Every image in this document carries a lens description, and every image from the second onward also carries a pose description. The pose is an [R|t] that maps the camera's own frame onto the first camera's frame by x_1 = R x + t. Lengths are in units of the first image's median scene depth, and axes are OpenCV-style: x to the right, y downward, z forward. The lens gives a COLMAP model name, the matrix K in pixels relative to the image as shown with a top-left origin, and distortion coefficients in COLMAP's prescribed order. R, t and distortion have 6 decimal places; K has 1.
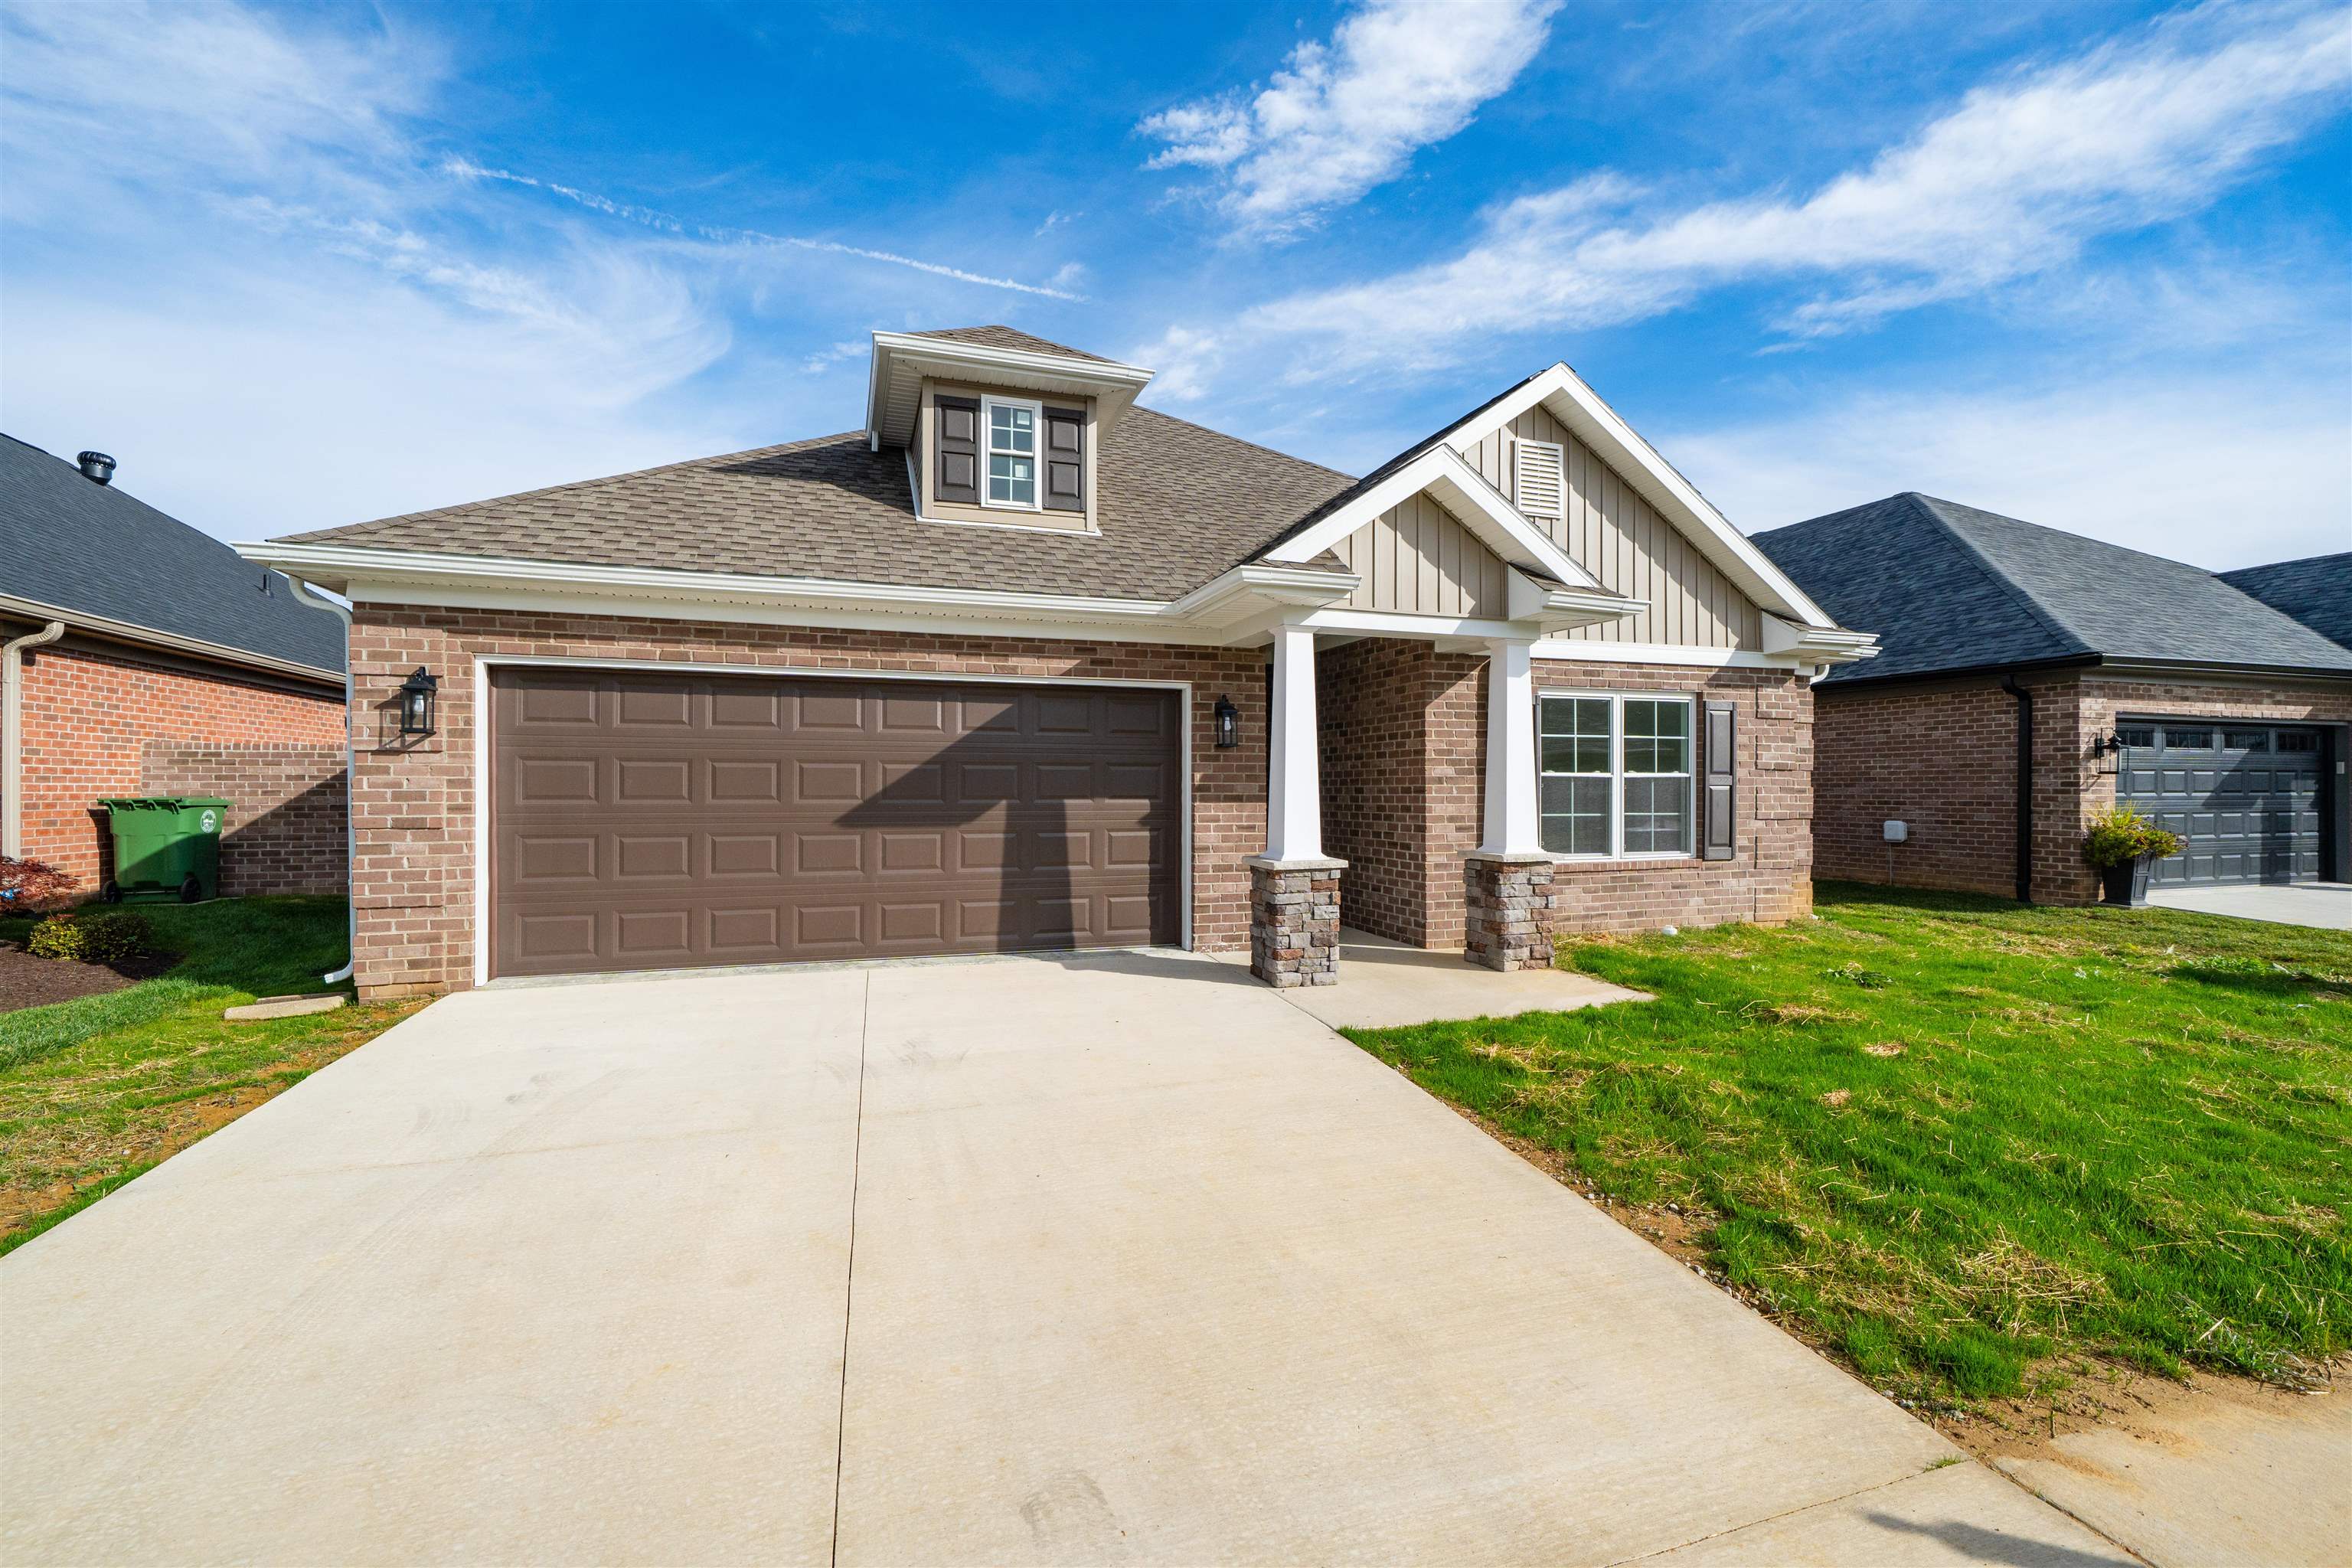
lens RADIAL K [[958.0, 0, 1171.0], [0, 958.0, 787.8], [0, 0, 1]] dist [-0.001145, 0.000112]
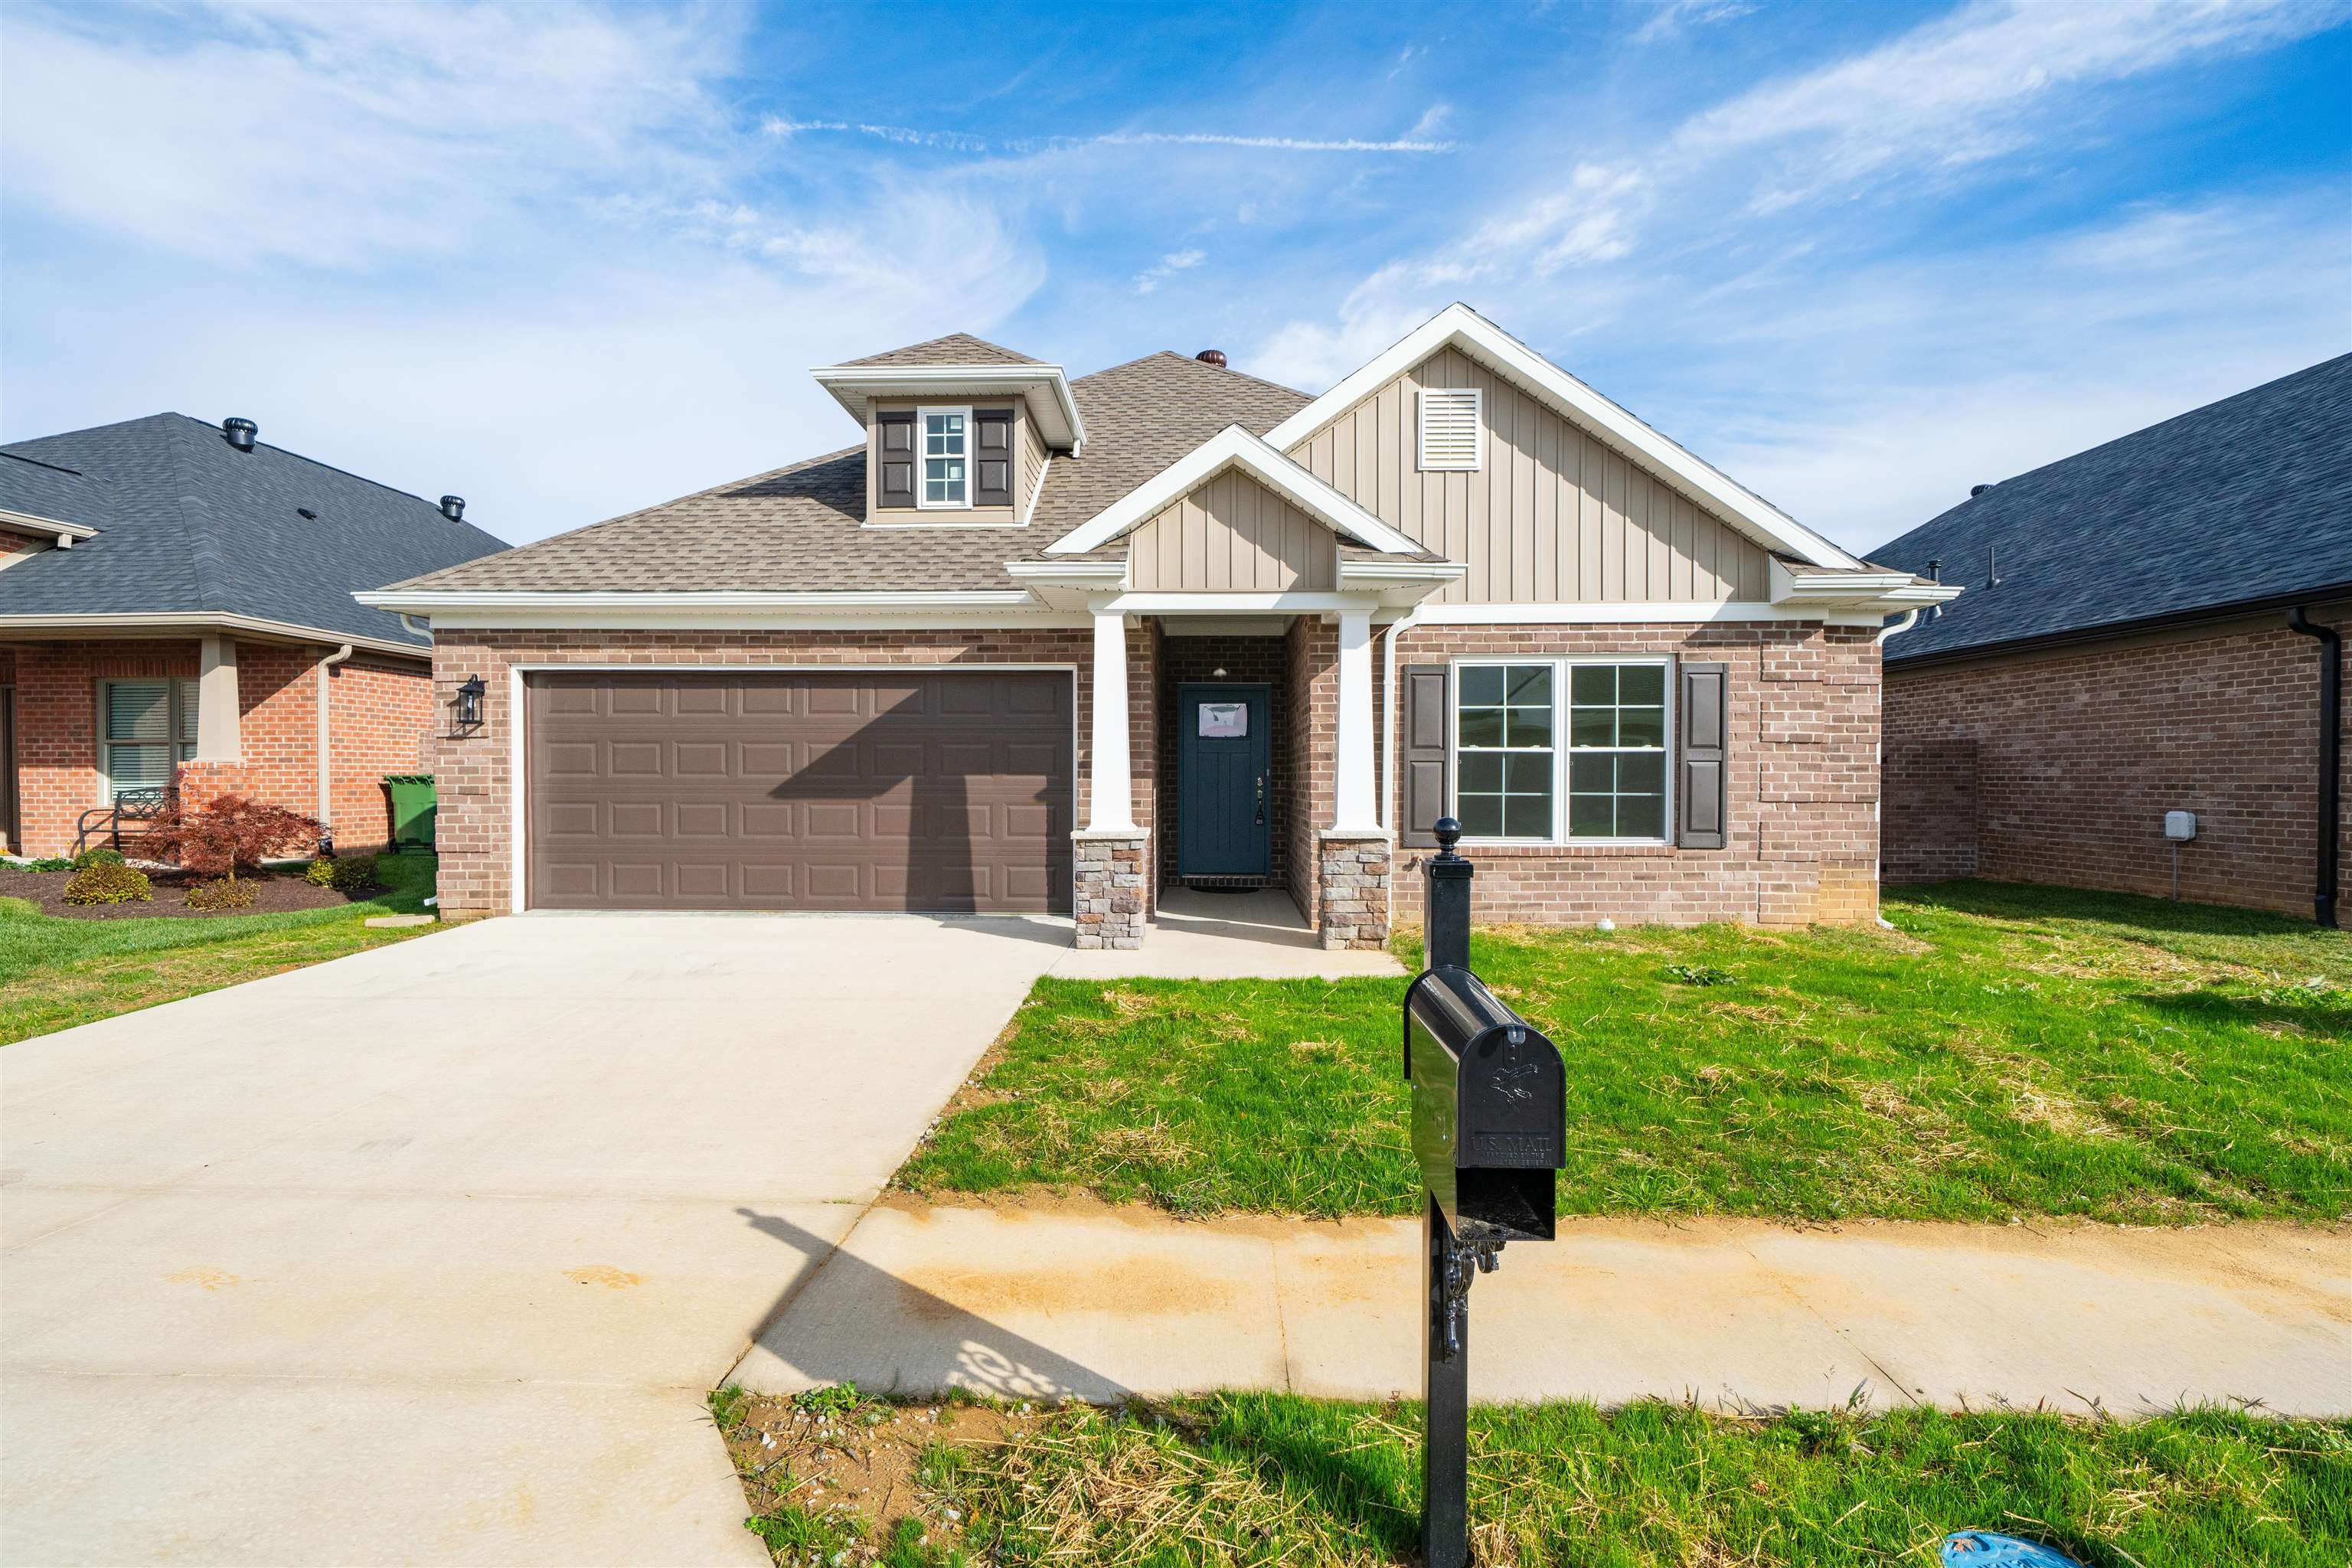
lens RADIAL K [[1141.8, 0, 1167.5], [0, 1141.8, 788.2], [0, 0, 1]] dist [0.001446, 0.000196]
pose [[0.938967, 0.004876, -0.343974, 0.559378], [-0.000618, 0.999922, 0.012488, 0.010786], [0.344008, -0.011513, 0.938896, -0.144804]]
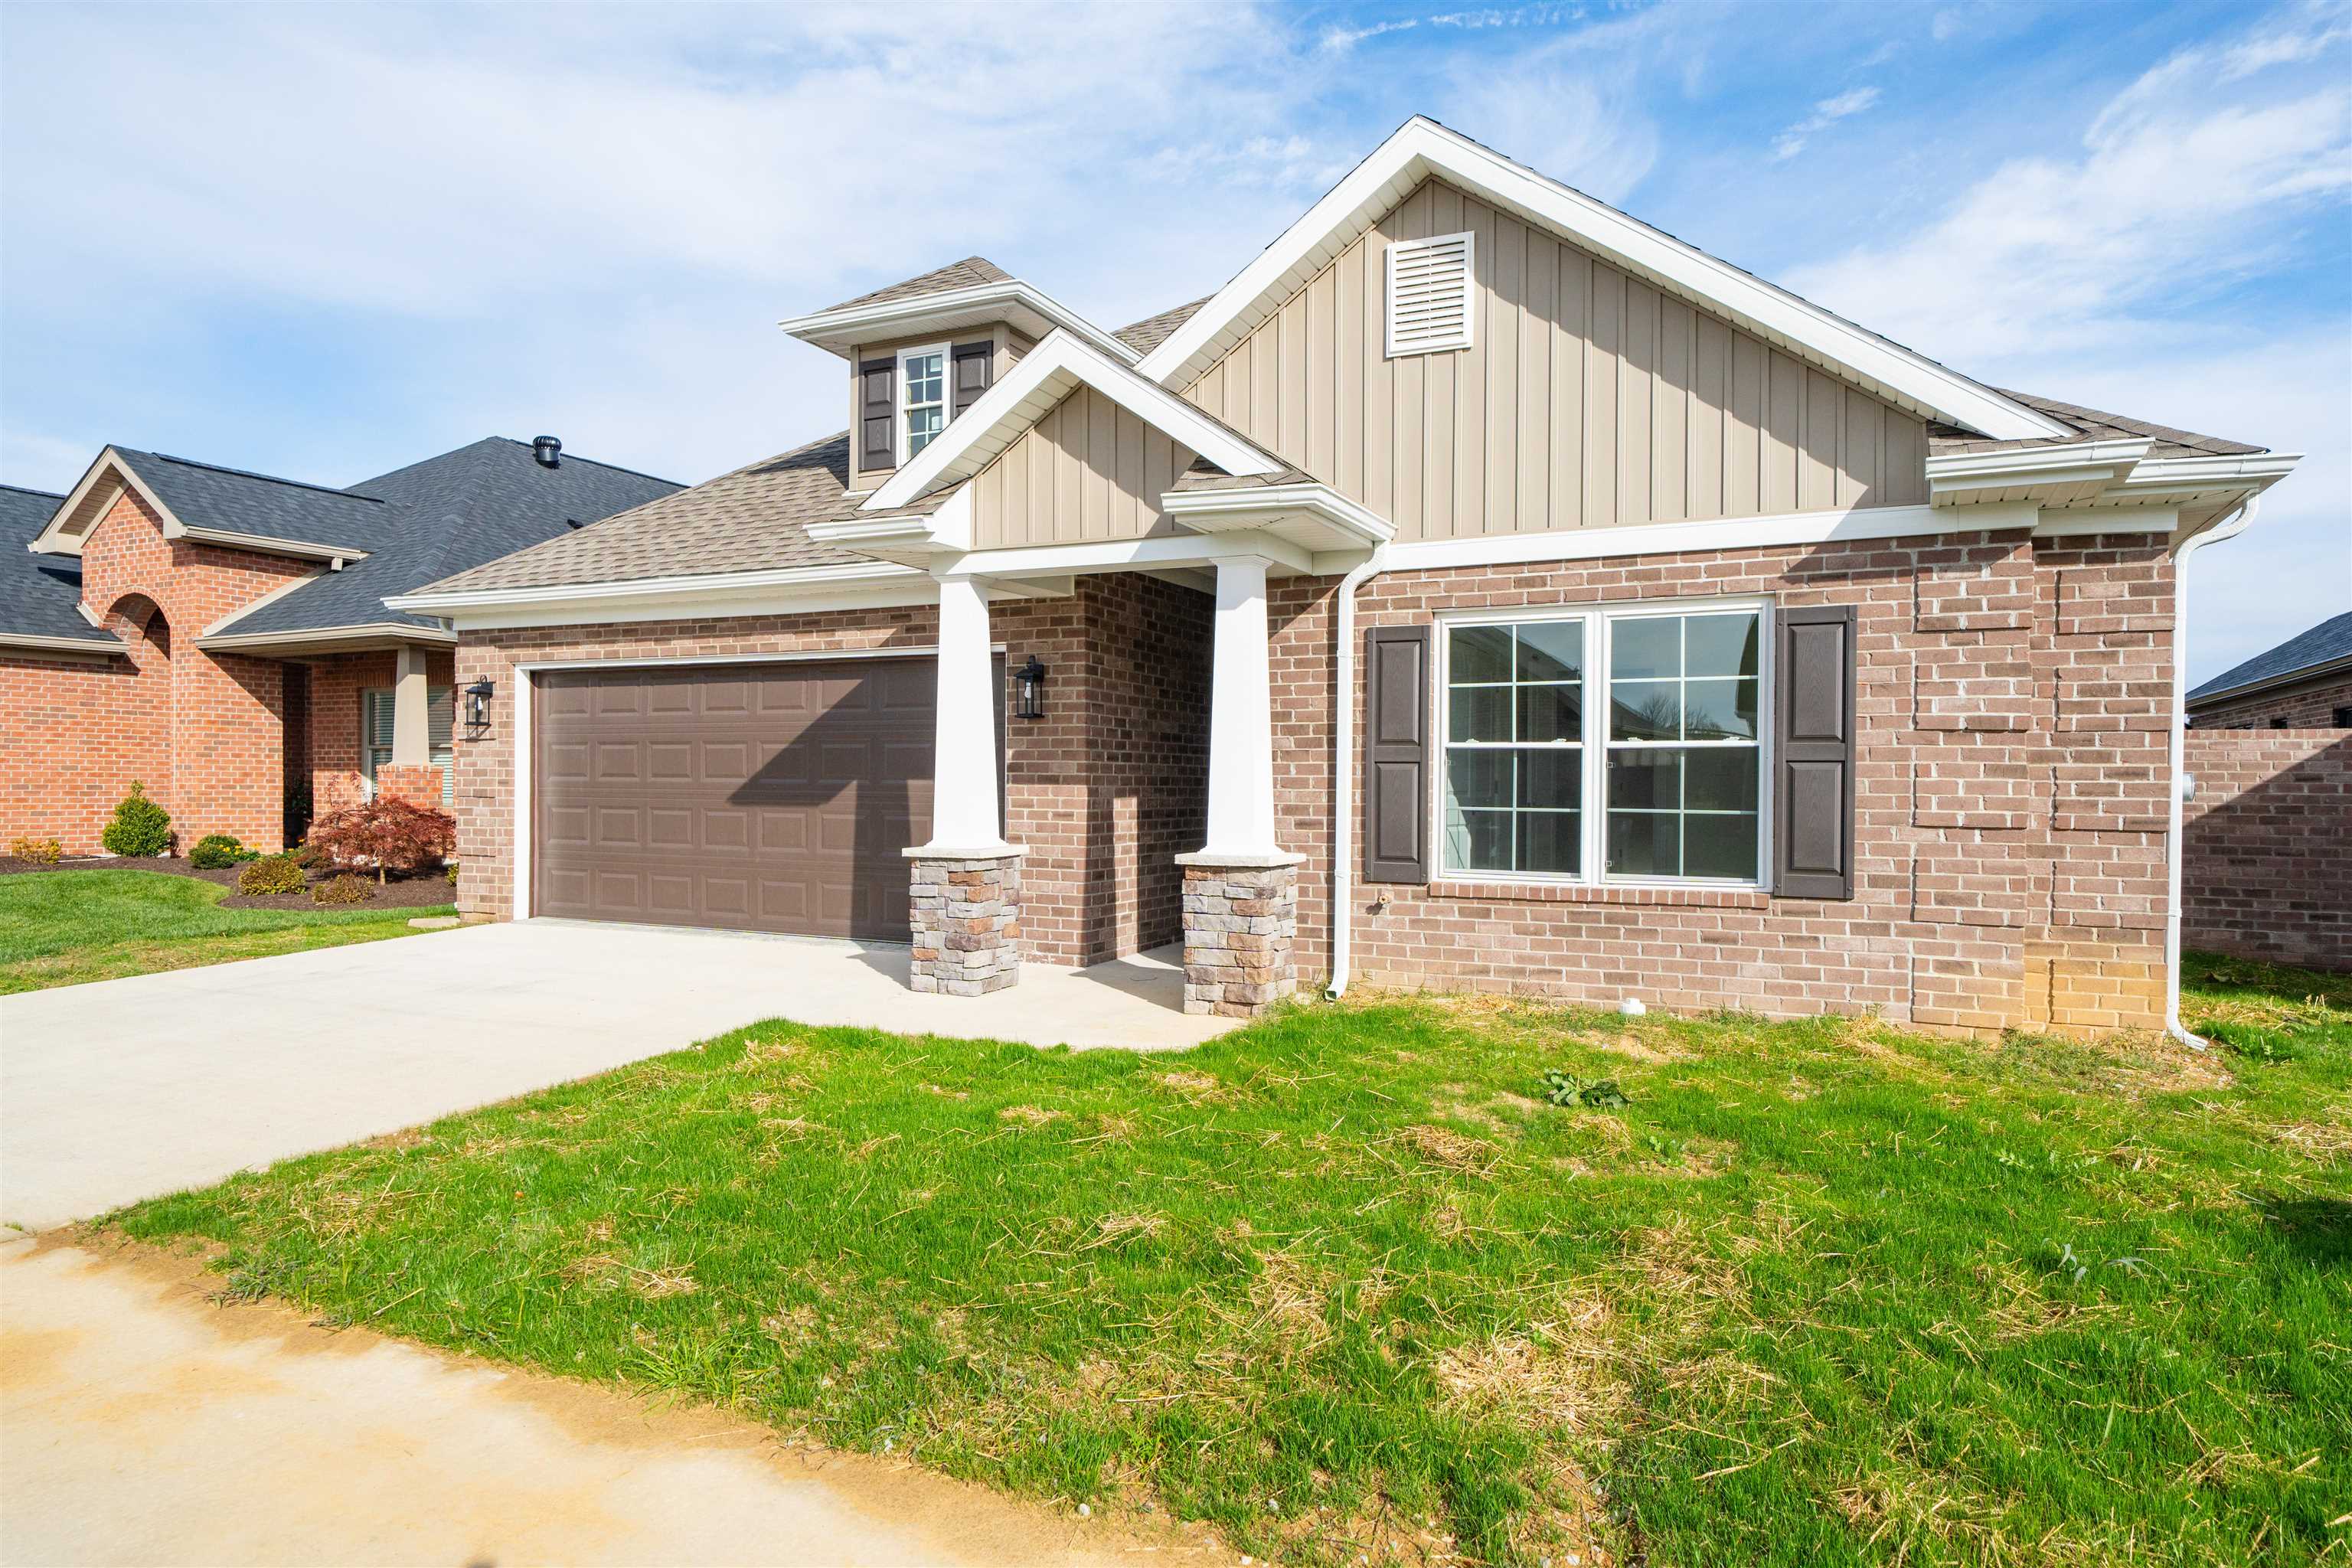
lens RADIAL K [[1392.8, 0, 1162.2], [0, 1392.8, 792.3], [0, 0, 1]] dist [0.002413, 0.000103]
pose [[0.723994, 0.008639, -0.689752, 1.003397], [-0.006279, 0.999963, 0.005934, 0.015009], [0.689778, 0.000035, 0.724021, 0.200404]]
